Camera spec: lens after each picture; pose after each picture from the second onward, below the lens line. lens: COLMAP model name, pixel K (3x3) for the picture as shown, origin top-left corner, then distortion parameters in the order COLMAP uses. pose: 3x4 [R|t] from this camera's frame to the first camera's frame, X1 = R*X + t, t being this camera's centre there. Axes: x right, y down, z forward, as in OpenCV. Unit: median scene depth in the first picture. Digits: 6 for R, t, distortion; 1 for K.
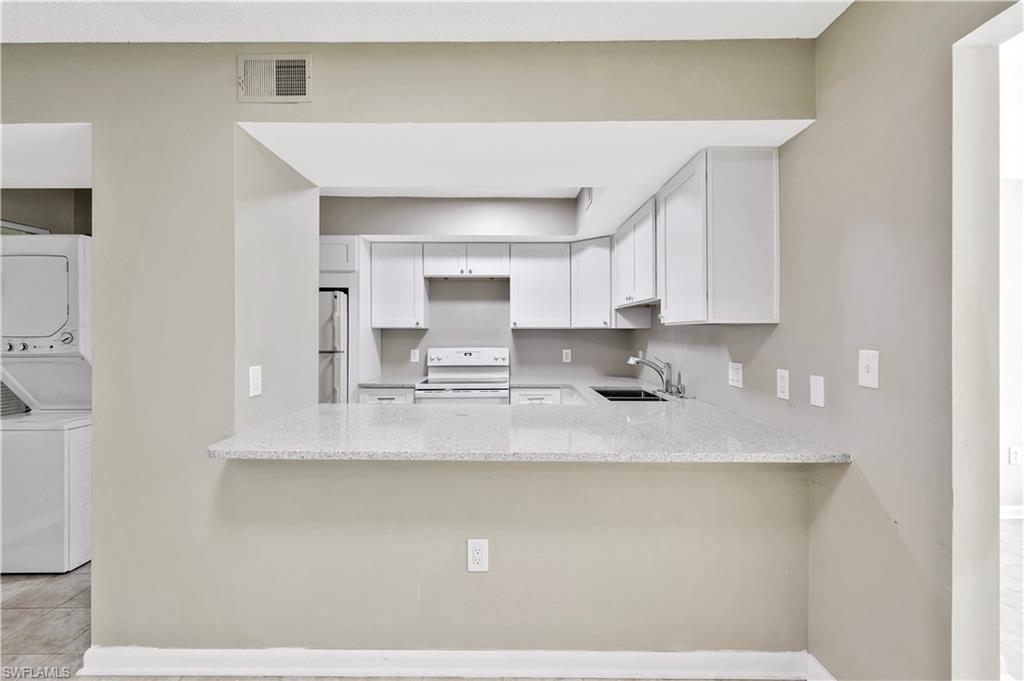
lens RADIAL K [[448.1, 0, 510.9], [0, 448.1, 333.0], [0, 0, 1]] dist [0.000491, -0.001192]
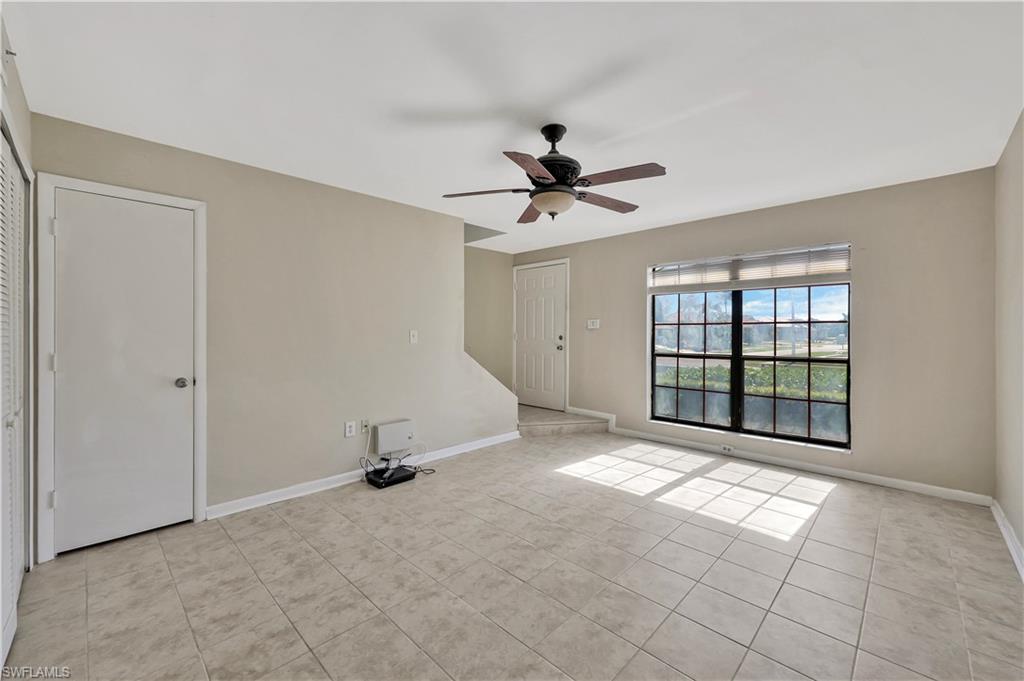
lens RADIAL K [[417.9, 0, 515.2], [0, 417.9, 336.2], [0, 0, 1]] dist [0.000669, -0.000667]
pose [[0.690601, -0.009137, 0.723178, 0.724628], [-0.001065, 0.999906, 0.013651, 0.021740], [-0.723235, -0.010198, 0.690527, -0.058634]]
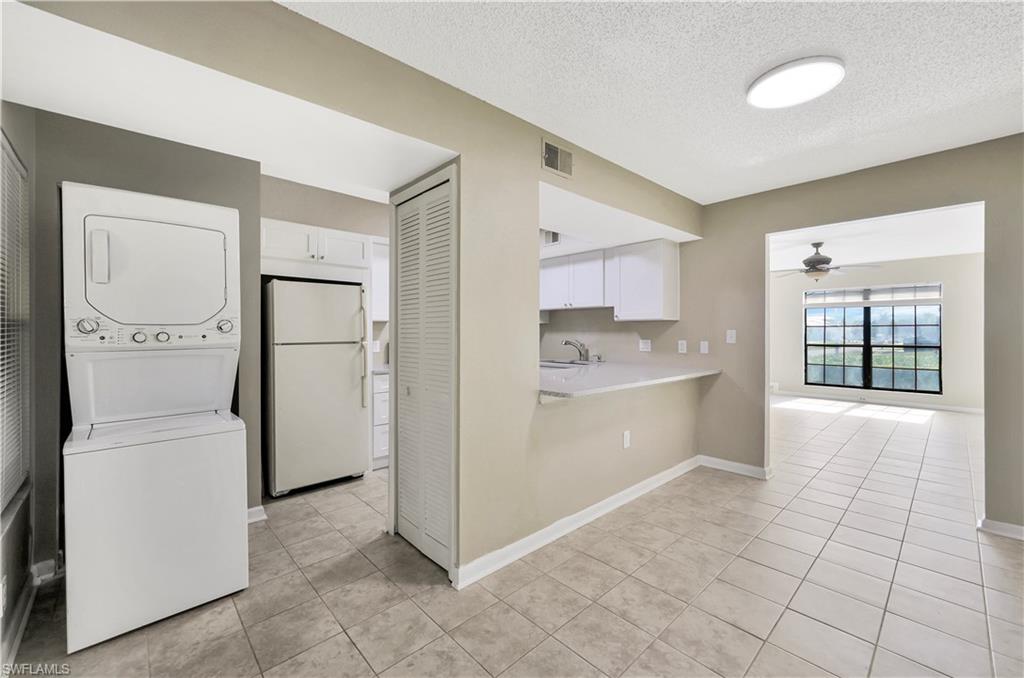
lens RADIAL K [[416.0, 0, 512.2], [0, 416.0, 336.3], [0, 0, 1]] dist [0.000111, 0.000117]
pose [[0.729084, -0.011123, 0.684334, -0.942146], [0.002892, 0.999909, 0.013171, 0.018588], [-0.684418, -0.007623, 0.729050, 0.026287]]
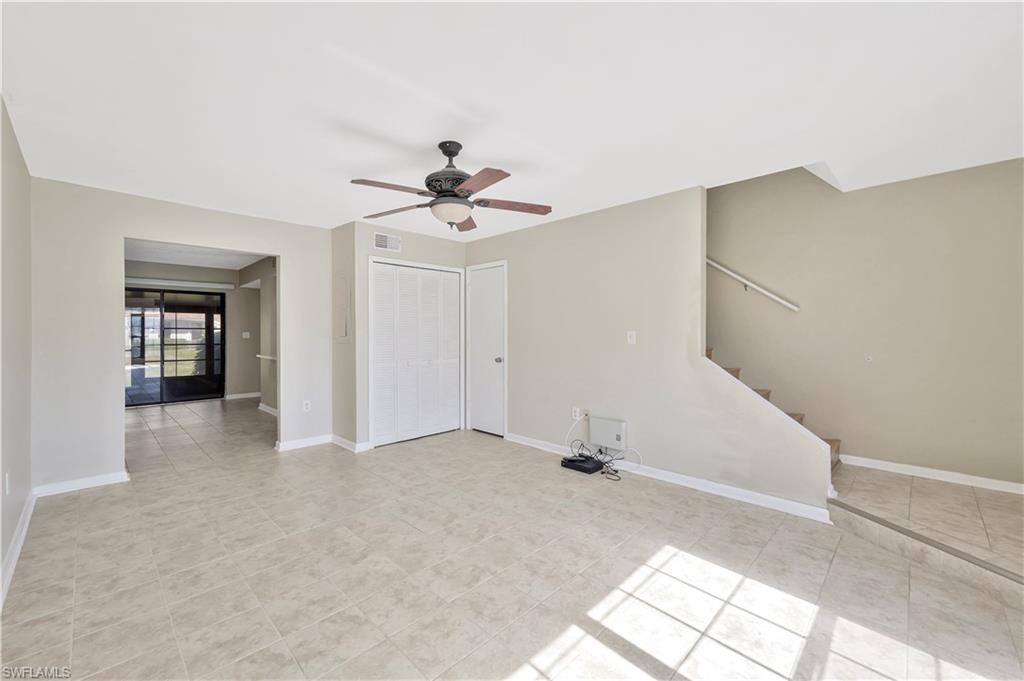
lens RADIAL K [[417.9, 0, 494.0], [0, 417.9, 337.9], [0, 0, 1]] dist [0.000669, -0.000667]
pose [[0.694382, 0.006928, -0.719573, 1.994552], [0.004409, 0.999894, 0.013882, 0.023584], [0.719593, -0.012812, 0.694278, -0.086478]]
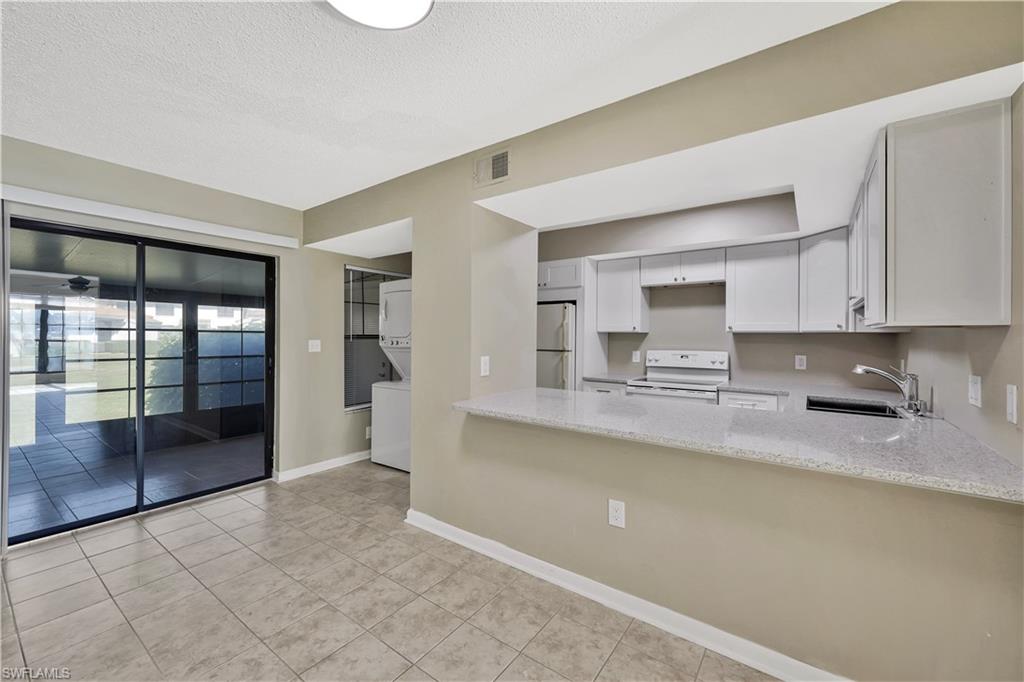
lens RADIAL K [[417.9, 0, 503.2], [0, 417.9, 341.9], [0, 0, 1]] dist [0.000669, -0.000667]
pose [[0.800176, 0.013086, -0.599623, 0.210667], [-0.006235, 0.999889, 0.013500, 0.001913], [0.599733, -0.007063, 0.800169, -0.068838]]
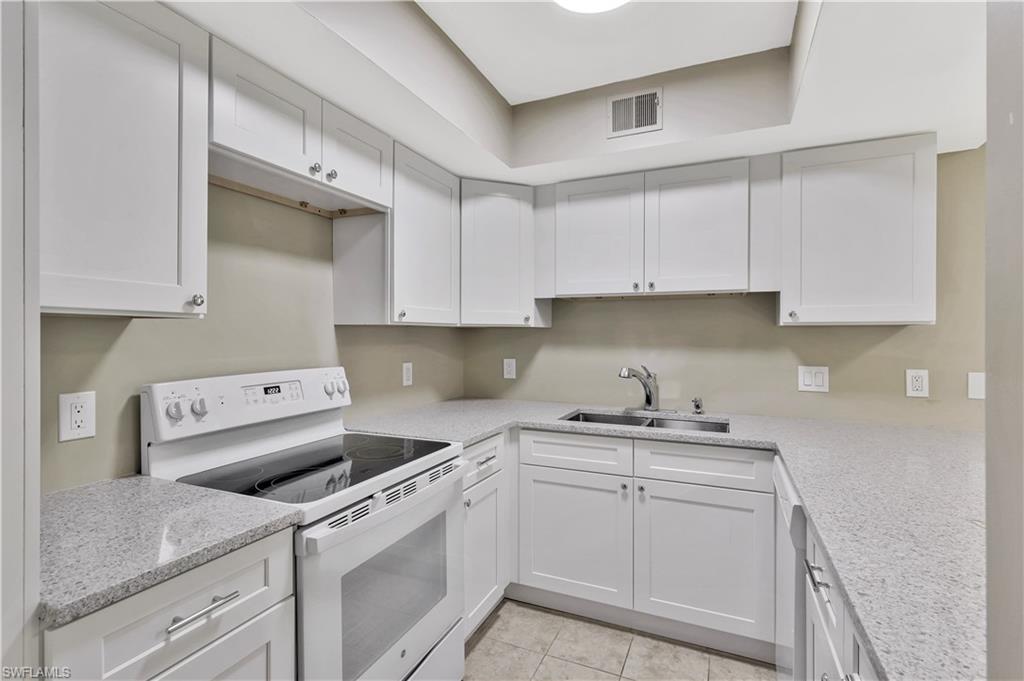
lens RADIAL K [[487.0, 0, 508.1], [0, 487.0, 334.7], [0, 0, 1]] dist [0.002842, -0.000352]
pose [[0.420804, -0.002360, 0.907148, -0.530373], [-0.001566, 0.999993, 0.003327, -0.001260], [-0.907150, -0.002820, 0.420798, 0.878639]]
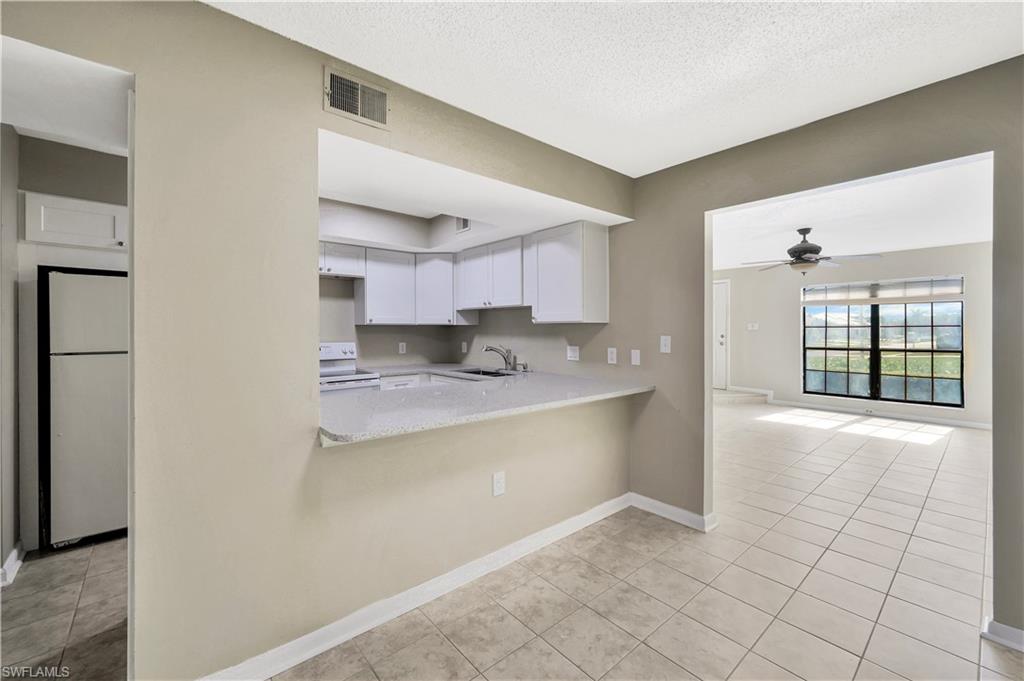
lens RADIAL K [[417.9, 0, 509.0], [0, 417.9, 333.2], [0, 0, 1]] dist [0.000669, -0.000667]
pose [[0.758549, -0.009333, 0.651549, -0.527379], [0.002307, 0.999930, 0.011638, -0.000202], [-0.651612, -0.007325, 0.758517, -0.018011]]
